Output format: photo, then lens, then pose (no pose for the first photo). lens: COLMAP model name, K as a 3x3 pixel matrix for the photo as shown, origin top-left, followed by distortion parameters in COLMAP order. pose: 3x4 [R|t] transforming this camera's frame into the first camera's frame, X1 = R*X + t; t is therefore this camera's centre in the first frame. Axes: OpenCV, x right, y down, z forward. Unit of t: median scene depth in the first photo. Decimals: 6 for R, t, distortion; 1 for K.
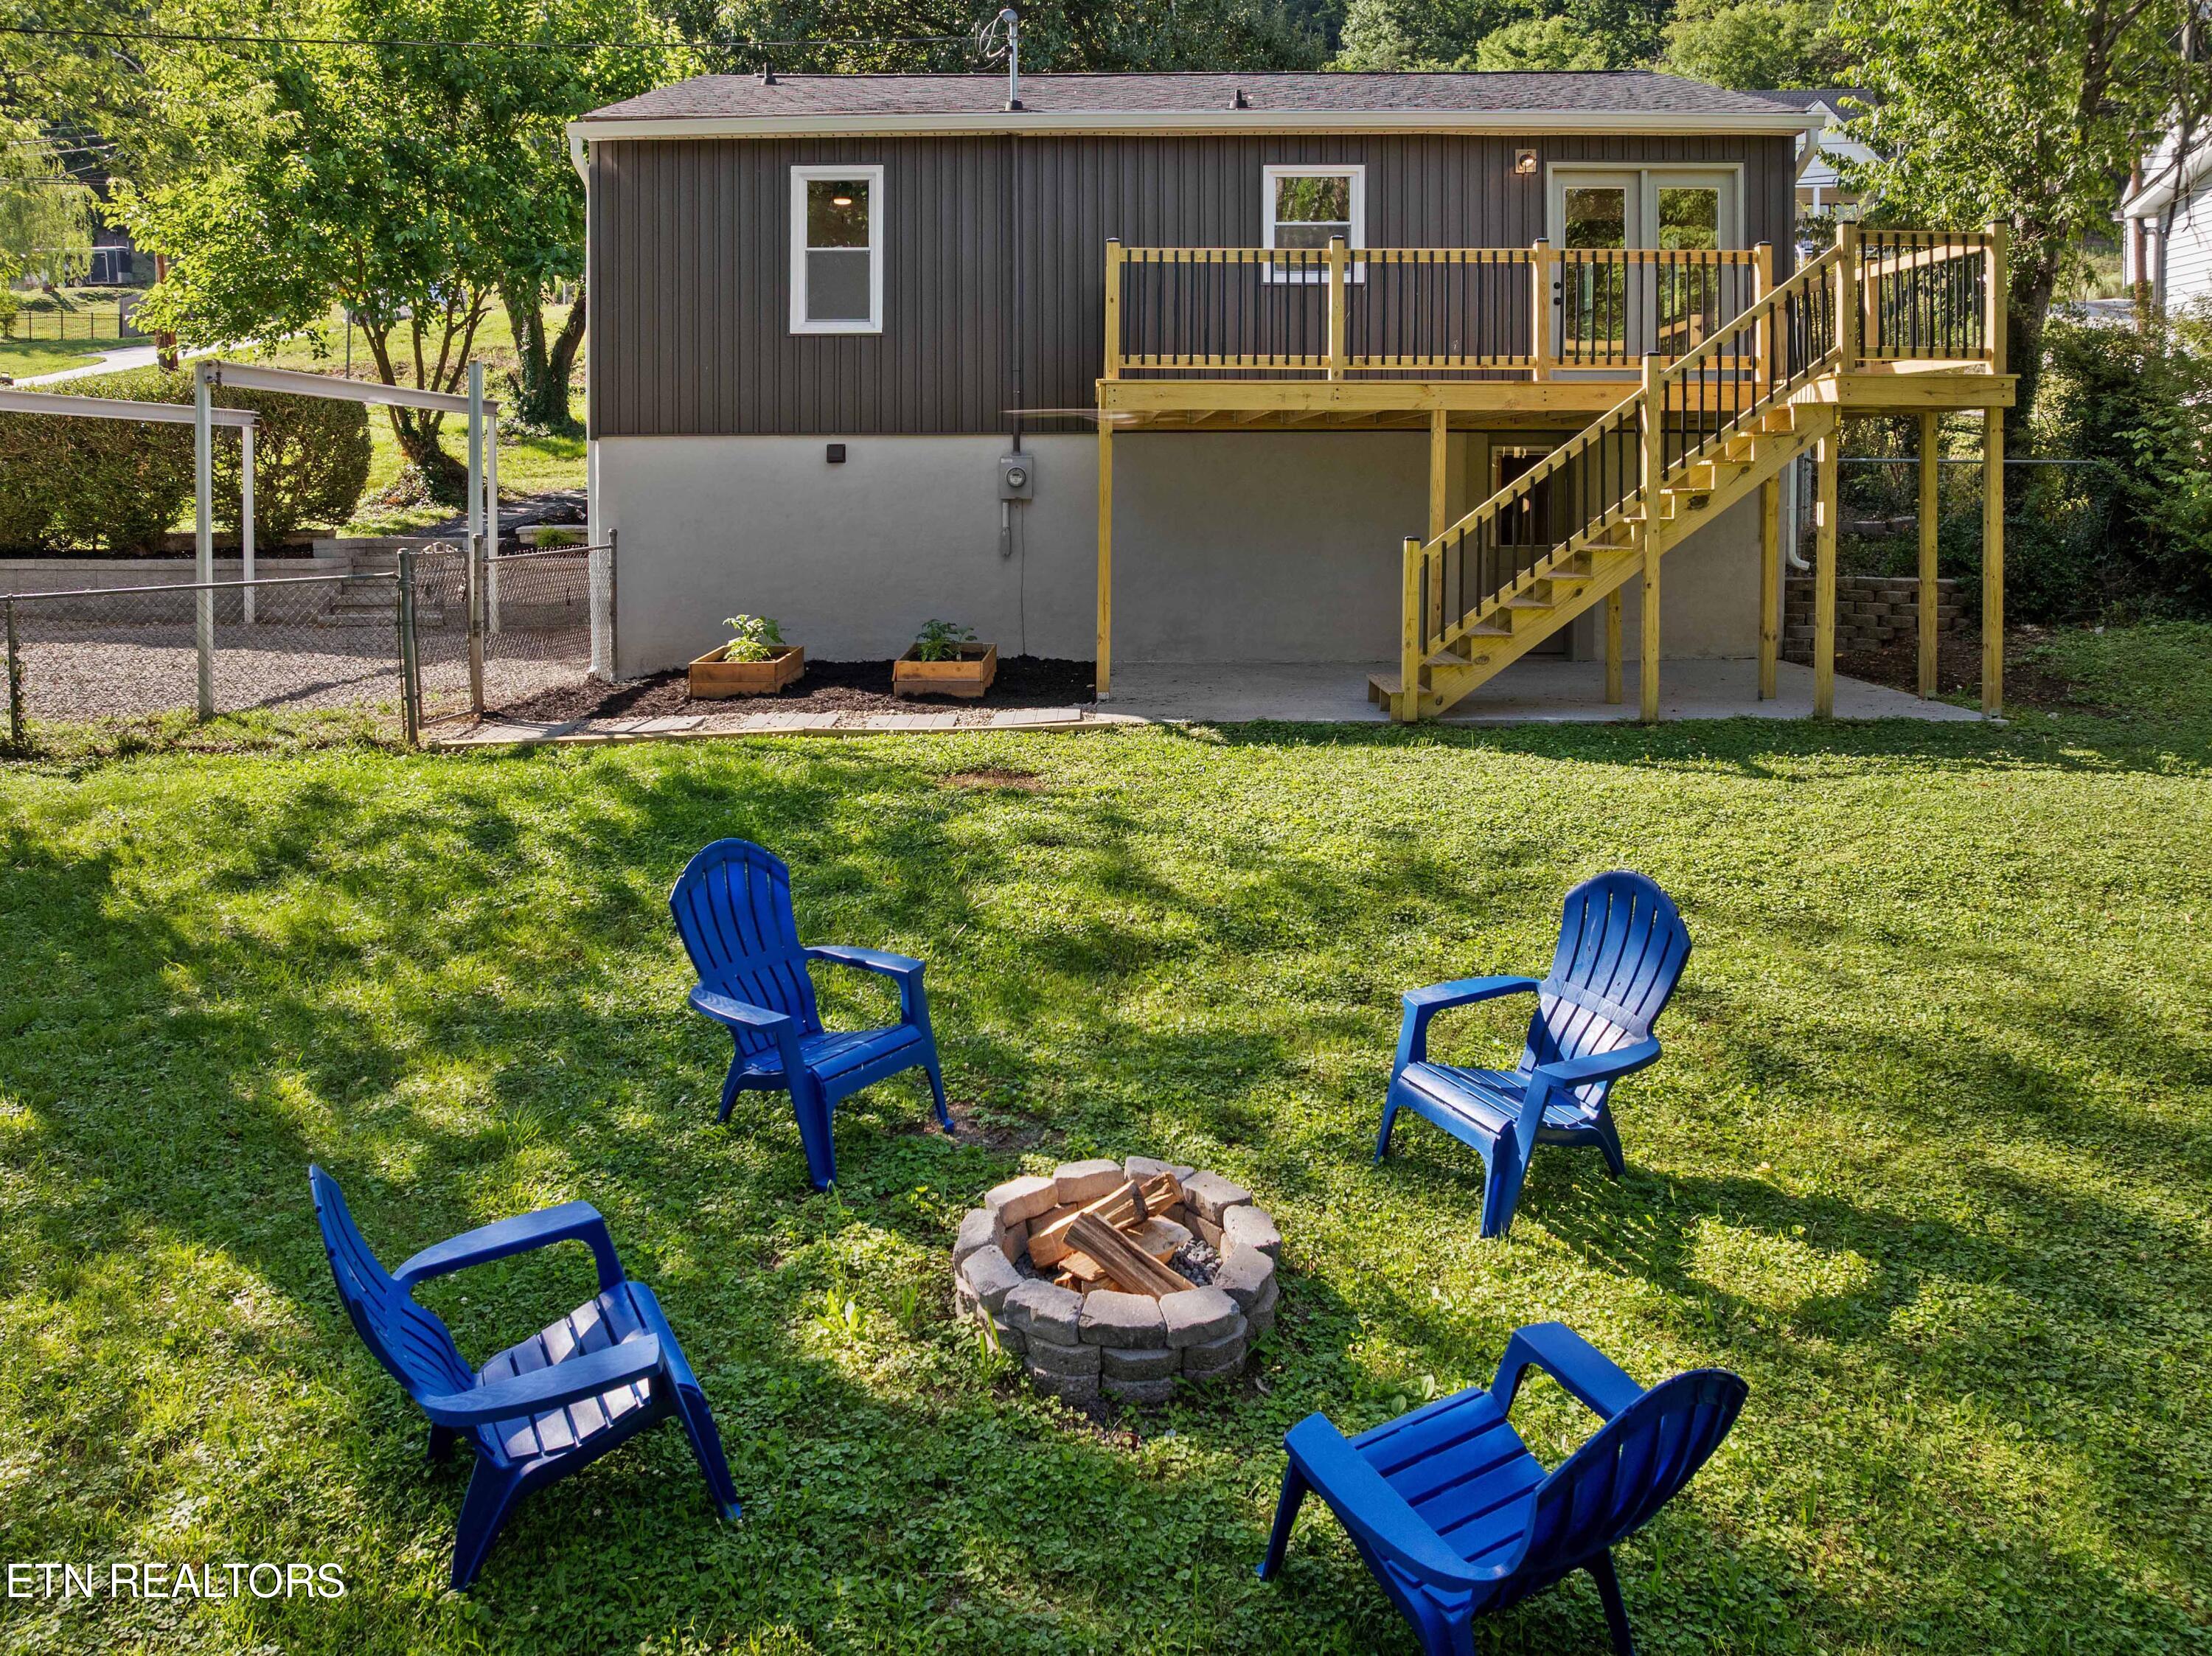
lens RADIAL K [[1827.7, 0, 1115.0], [0, 1827.7, 545.2], [0, 0, 1]] dist [-0.030095, -0.002585]
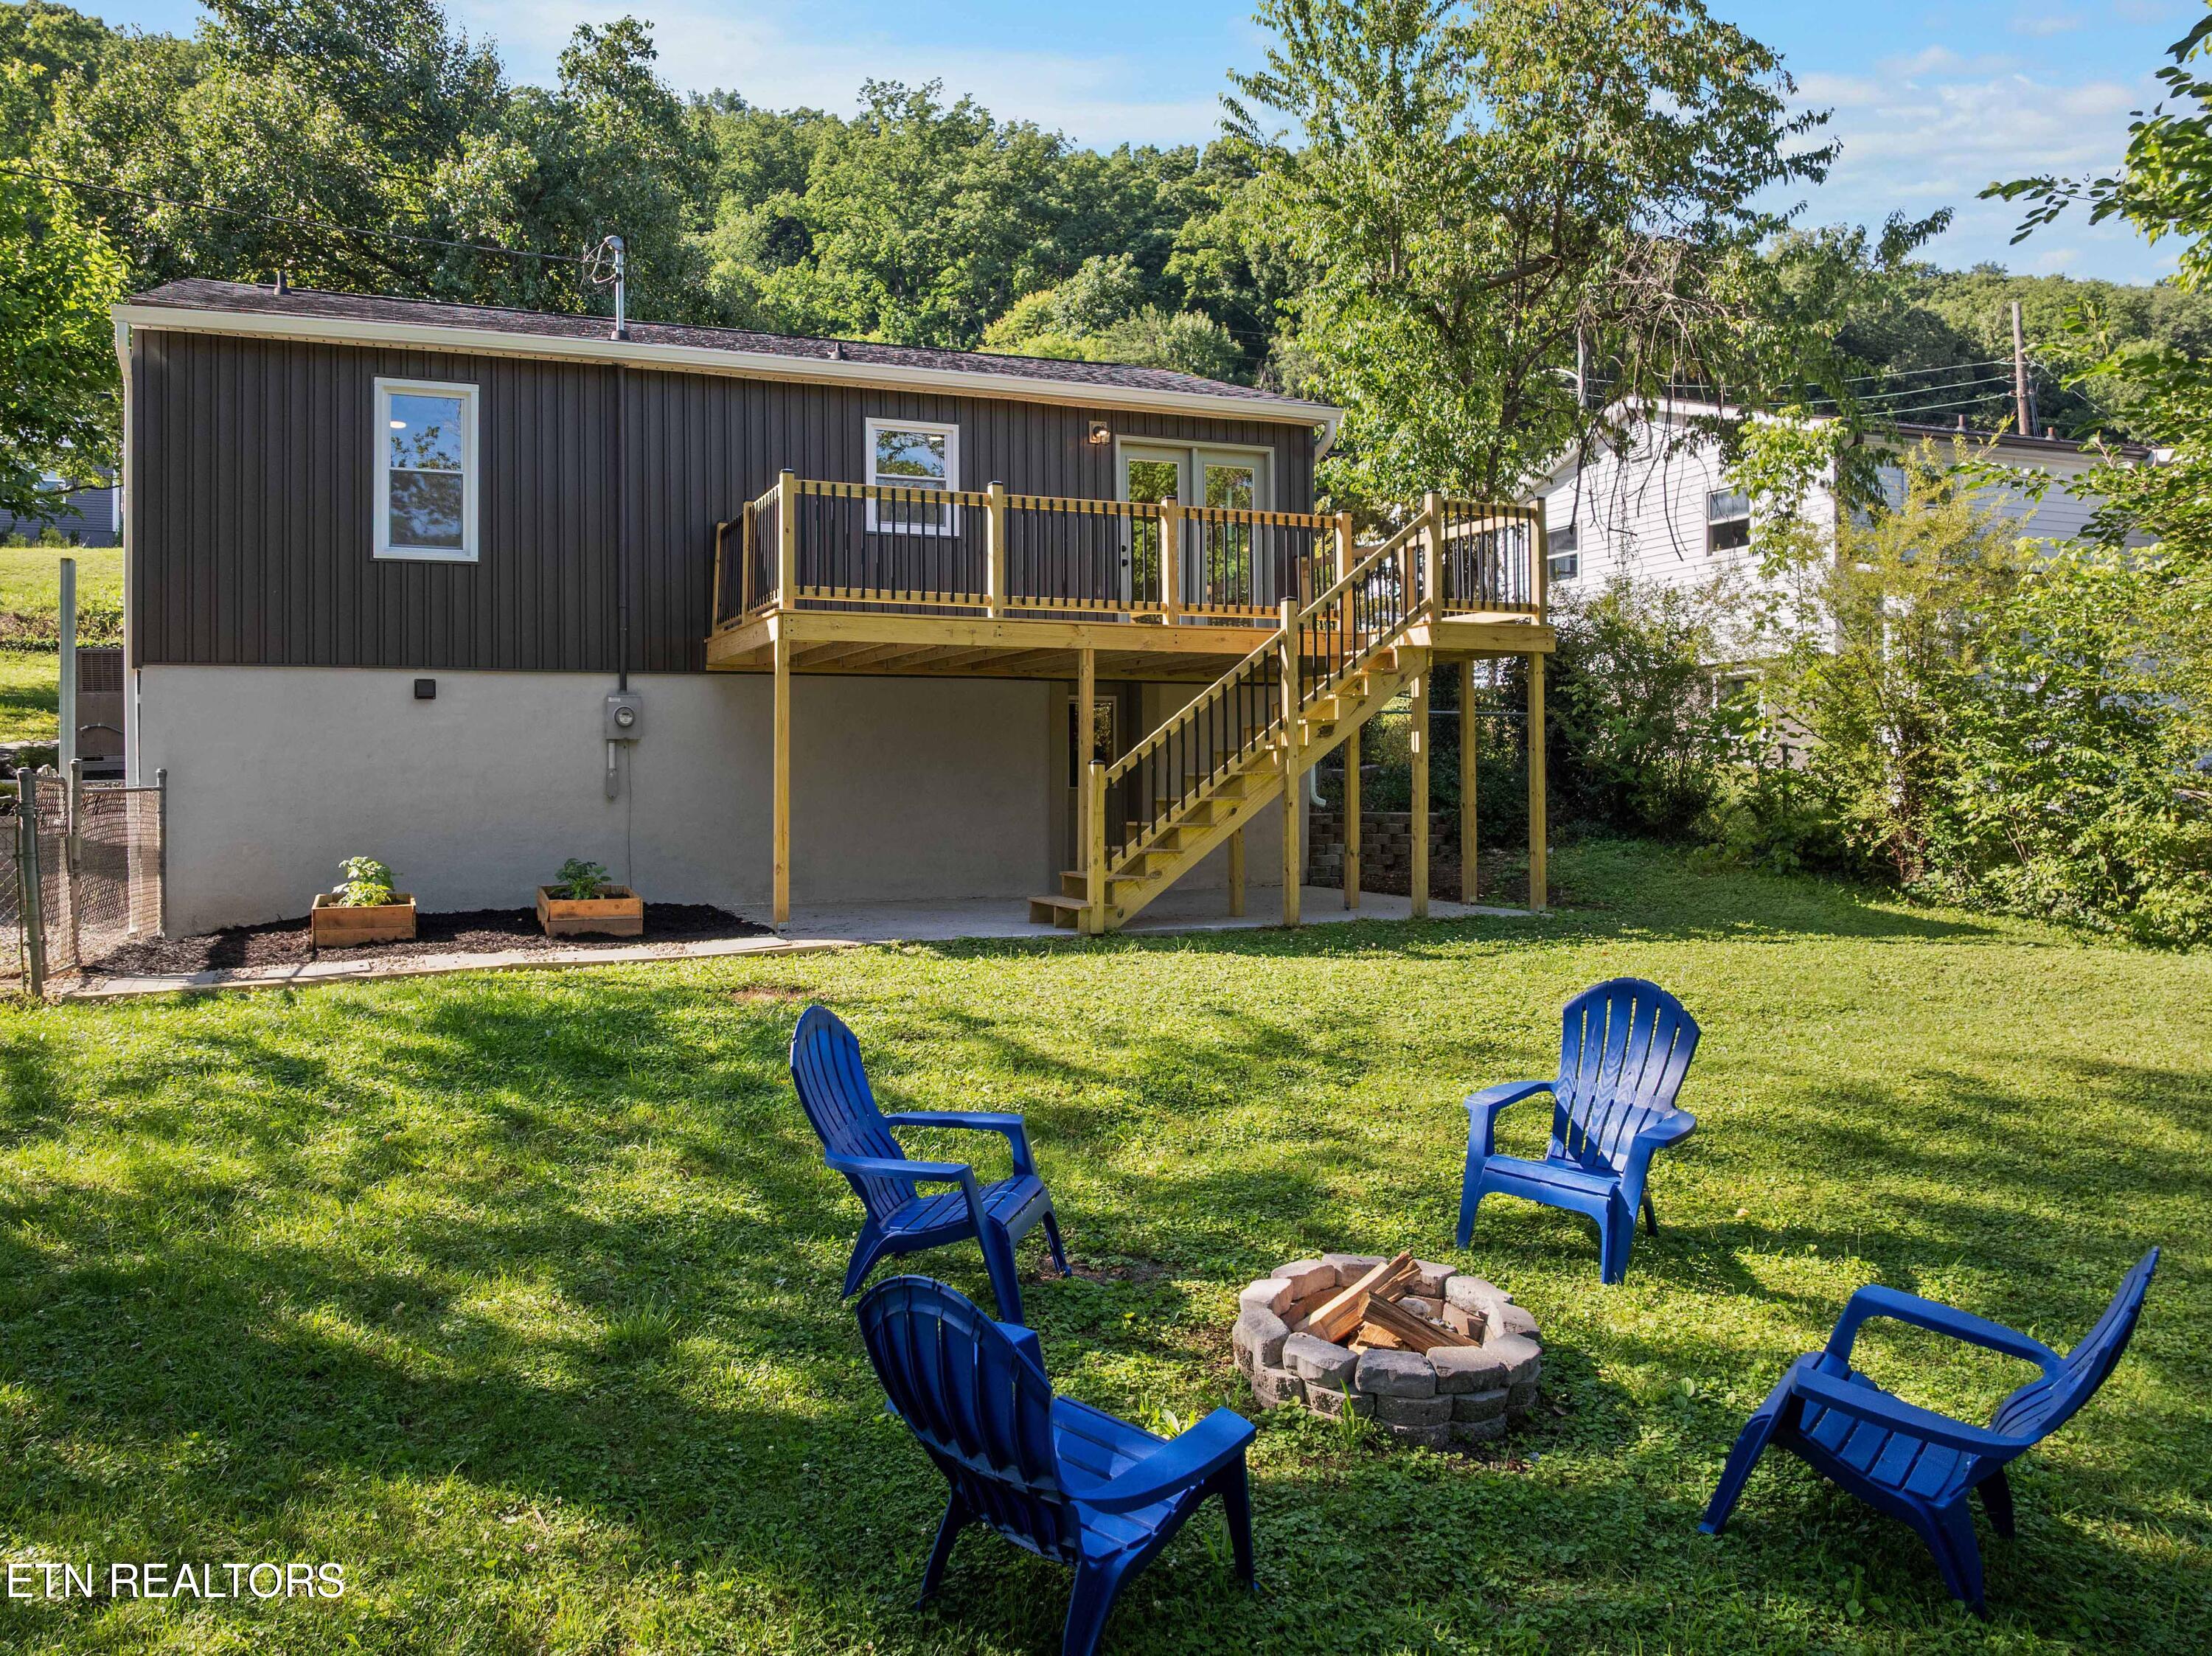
lens RADIAL K [[1791.5, 0, 1102.2], [0, 1791.5, 788.9], [0, 0, 1]] dist [-0.028911, -0.002355]
pose [[0.909853, -0.004325, 0.414909, -0.247544], [0.019160, 0.999317, -0.031601, 0.041291], [-0.414489, 0.036702, 0.909314, 0.038058]]
